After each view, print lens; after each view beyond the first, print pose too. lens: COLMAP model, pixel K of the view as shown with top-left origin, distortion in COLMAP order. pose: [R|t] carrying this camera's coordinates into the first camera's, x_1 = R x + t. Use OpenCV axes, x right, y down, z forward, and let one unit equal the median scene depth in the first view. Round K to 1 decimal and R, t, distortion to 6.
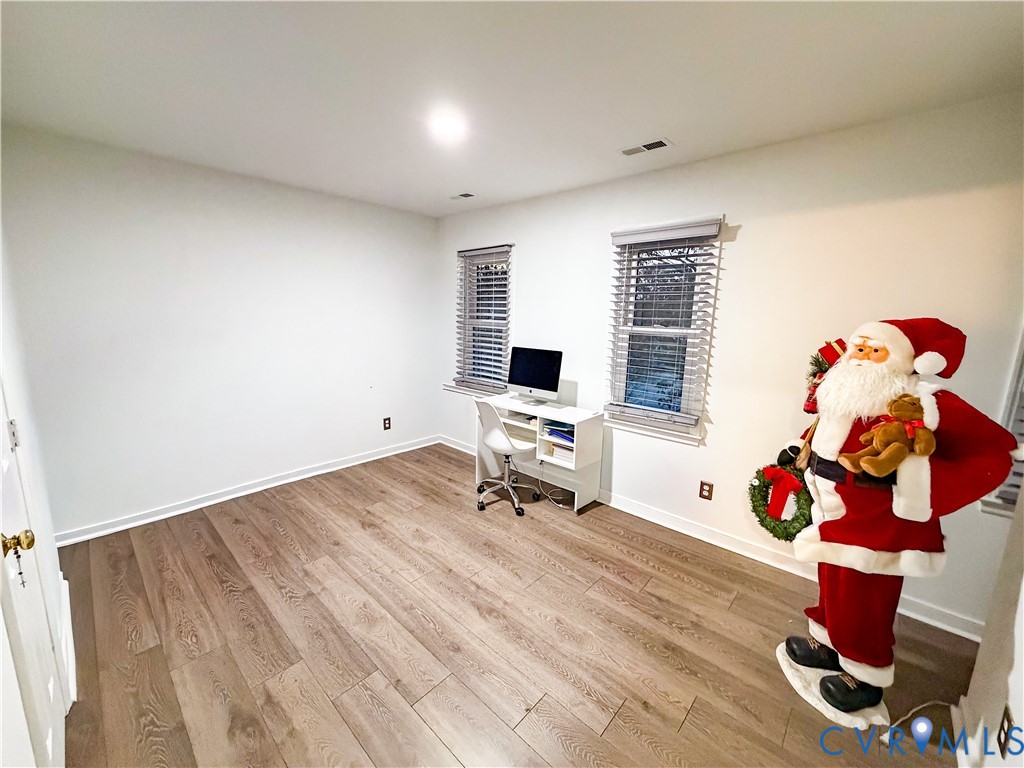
lens RADIAL K [[406.4, 0, 512.8], [0, 406.4, 386.6], [0, 0, 1]] dist [0.000758, -0.000011]
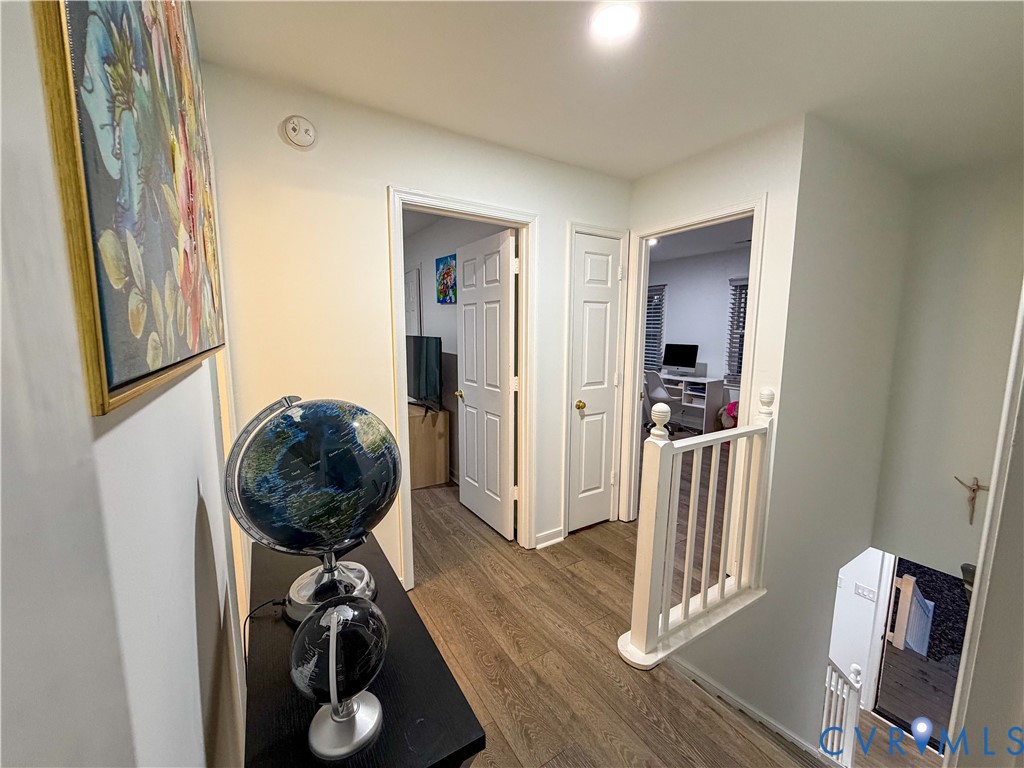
lens RADIAL K [[406.4, 0, 507.4], [0, 406.4, 384.8], [0, 0, 1]] dist [0.000758, -0.000011]
pose [[0.960216, 0.016670, -0.278760, -0.185415], [-0.027450, 0.999017, -0.034811, 0.175530], [0.277905, 0.041078, 0.959730, -0.951856]]
